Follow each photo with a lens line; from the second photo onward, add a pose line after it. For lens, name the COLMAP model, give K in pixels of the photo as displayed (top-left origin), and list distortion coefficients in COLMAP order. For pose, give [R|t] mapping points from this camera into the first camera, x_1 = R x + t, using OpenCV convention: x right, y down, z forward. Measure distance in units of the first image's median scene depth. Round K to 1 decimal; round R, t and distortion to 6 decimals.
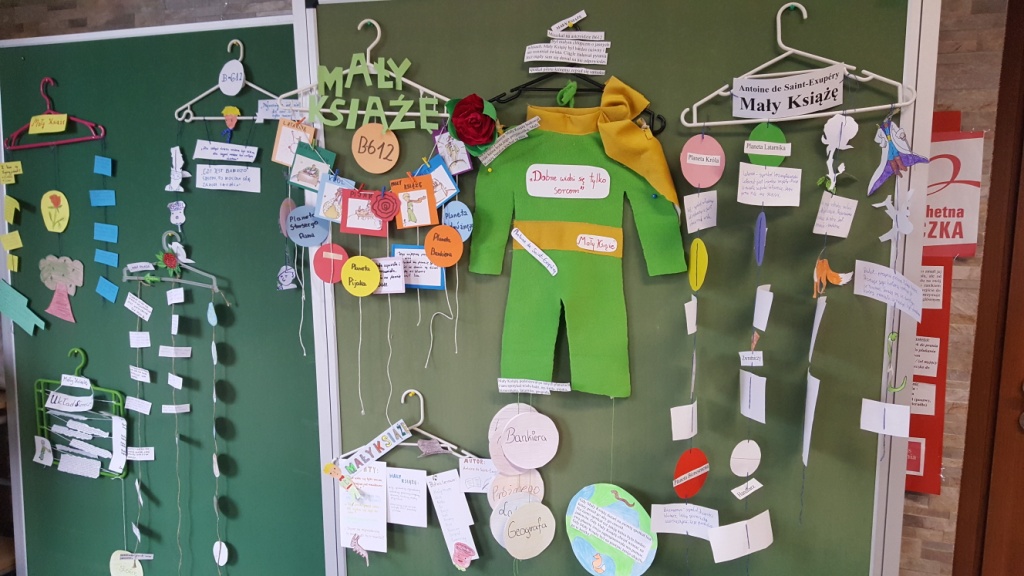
lens RADIAL K [[758.5, 0, 519.8], [0, 758.5, 312.2], [0, 0, 1]] dist [0.131267, -0.221634]
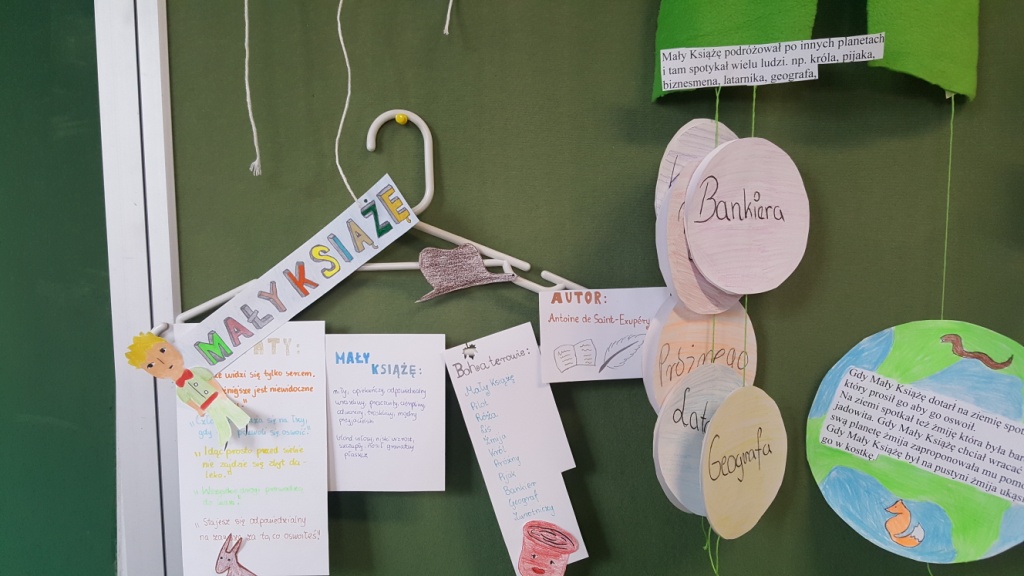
lens RADIAL K [[758.5, 0, 509.5], [0, 758.5, 314.8], [0, 0, 1]] dist [0.131267, -0.221634]
pose [[0.955560, -0.026459, 0.293606, -0.198284], [0.042360, 0.997952, -0.047930, 0.215879], [-0.291736, 0.058237, 0.954724, 0.637590]]
